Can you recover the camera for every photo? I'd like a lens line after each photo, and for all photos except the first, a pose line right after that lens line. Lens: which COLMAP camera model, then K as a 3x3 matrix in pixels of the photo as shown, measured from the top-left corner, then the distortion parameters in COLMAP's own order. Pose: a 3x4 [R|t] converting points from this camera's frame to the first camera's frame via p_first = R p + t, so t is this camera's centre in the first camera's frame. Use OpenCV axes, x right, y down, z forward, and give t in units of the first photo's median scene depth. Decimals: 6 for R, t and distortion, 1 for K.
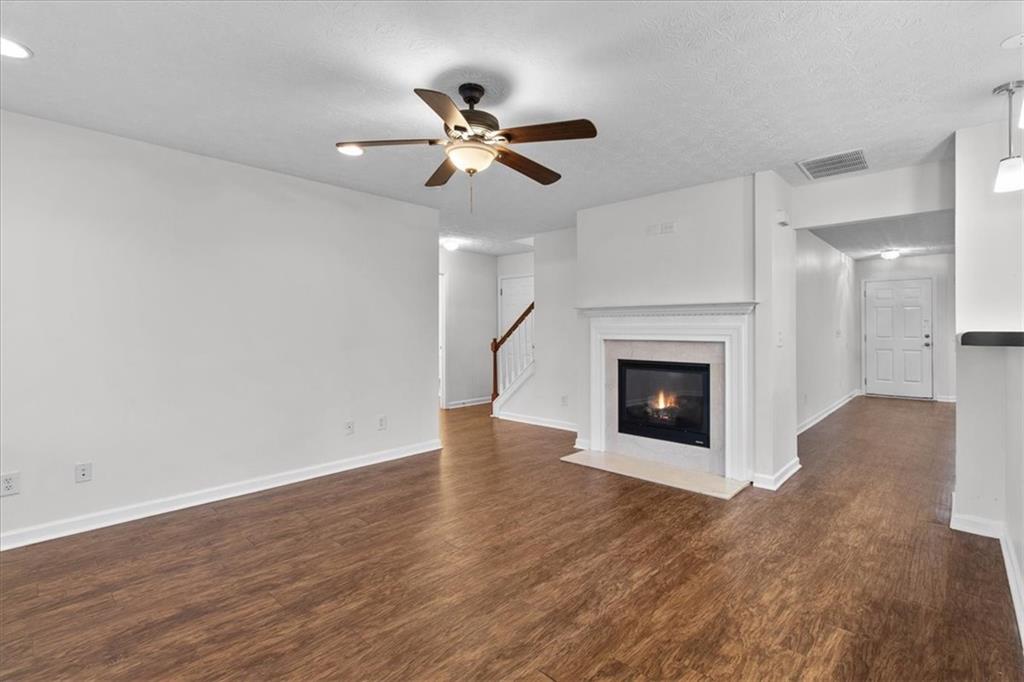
lens RADIAL K [[471.0, 0, 518.8], [0, 471.0, 326.4], [0, 0, 1]] dist [-0.001390, 0.000056]
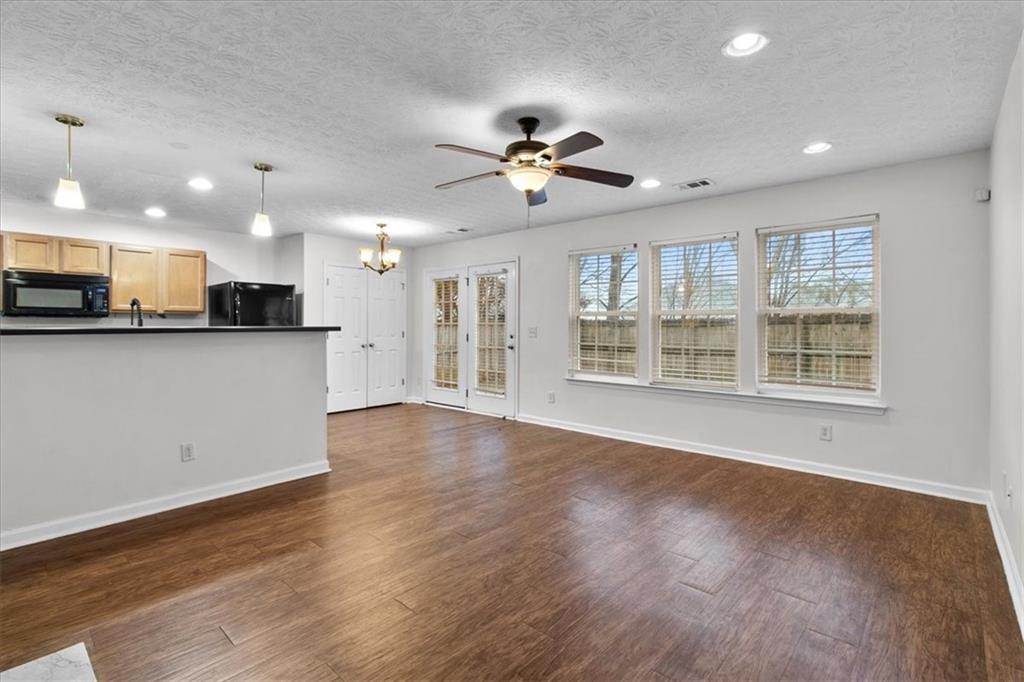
lens RADIAL K [[471.0, 0, 518.8], [0, 471.0, 326.4], [0, 0, 1]] dist [-0.001390, 0.000056]
pose [[-0.999739, -0.001185, -0.022832, -0.049139], [-0.001111, 0.999994, -0.003246, 0.010859], [0.022836, -0.003220, -0.999734, 2.186560]]
